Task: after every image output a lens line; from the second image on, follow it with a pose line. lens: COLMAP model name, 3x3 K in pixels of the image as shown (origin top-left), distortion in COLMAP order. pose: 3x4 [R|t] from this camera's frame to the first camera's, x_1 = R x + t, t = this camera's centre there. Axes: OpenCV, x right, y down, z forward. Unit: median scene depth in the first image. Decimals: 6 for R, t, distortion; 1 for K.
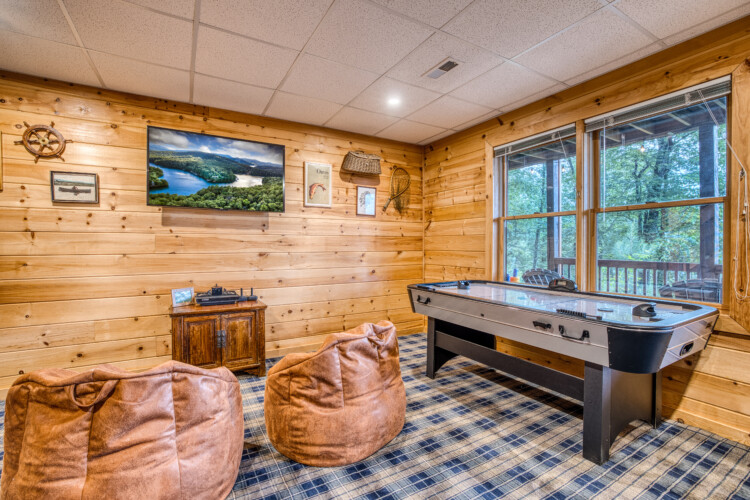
lens RADIAL K [[331.8, 0, 377.1], [0, 331.8, 250.2], [0, 0, 1]] dist [-0.029014, 0.002064]
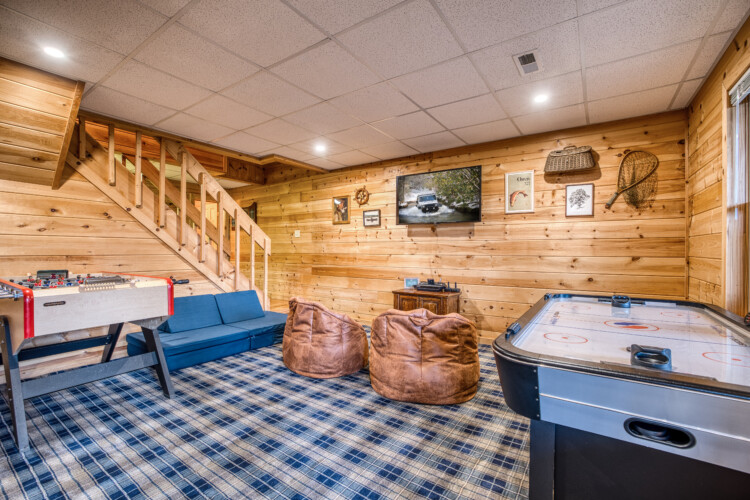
lens RADIAL K [[331.8, 0, 379.8], [0, 331.8, 249.4], [0, 0, 1]] dist [-0.029014, 0.002064]
pose [[0.441806, 0.001084, -0.897110, 0.696319], [-0.015051, 0.999867, -0.006204, -0.001991], [0.896984, 0.016243, 0.441764, 0.174122]]
